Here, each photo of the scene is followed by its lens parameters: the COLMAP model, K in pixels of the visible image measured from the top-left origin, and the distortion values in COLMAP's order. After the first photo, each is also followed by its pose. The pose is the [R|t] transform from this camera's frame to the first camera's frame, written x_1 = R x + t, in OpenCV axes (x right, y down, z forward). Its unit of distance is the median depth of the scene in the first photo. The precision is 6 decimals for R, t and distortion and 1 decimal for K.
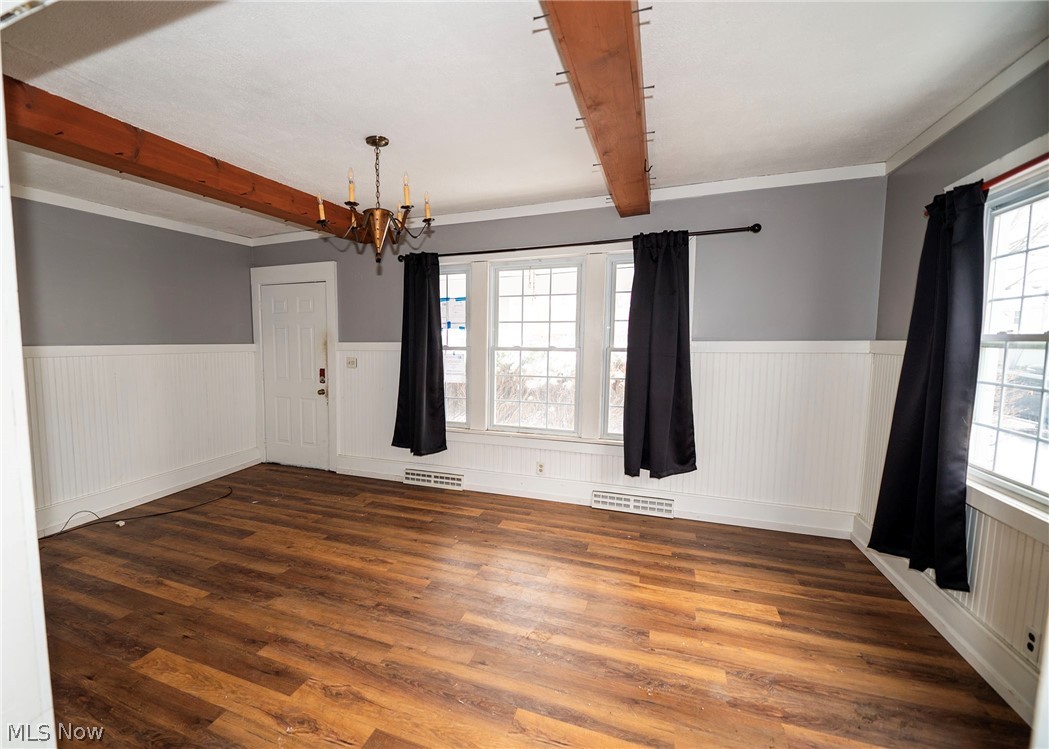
lens RADIAL K [[467.4, 0, 521.7], [0, 467.4, 378.8], [0, 0, 1]] dist [0.001115, -0.000013]
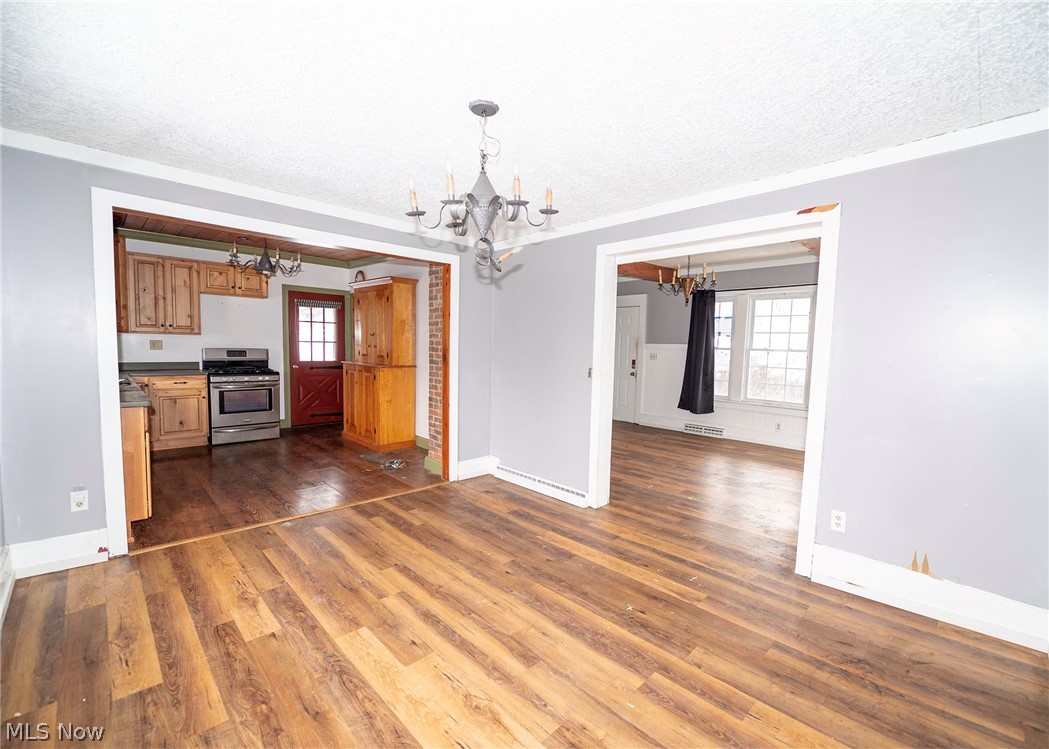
lens RADIAL K [[467.4, 0, 521.7], [0, 467.4, 378.8], [0, 0, 1]] dist [0.001115, -0.000013]
pose [[0.855886, 0.049613, -0.514779, 0.092919], [-0.047895, 0.998714, 0.016621, 0.042358], [0.514942, 0.010429, 0.857162, -0.697551]]
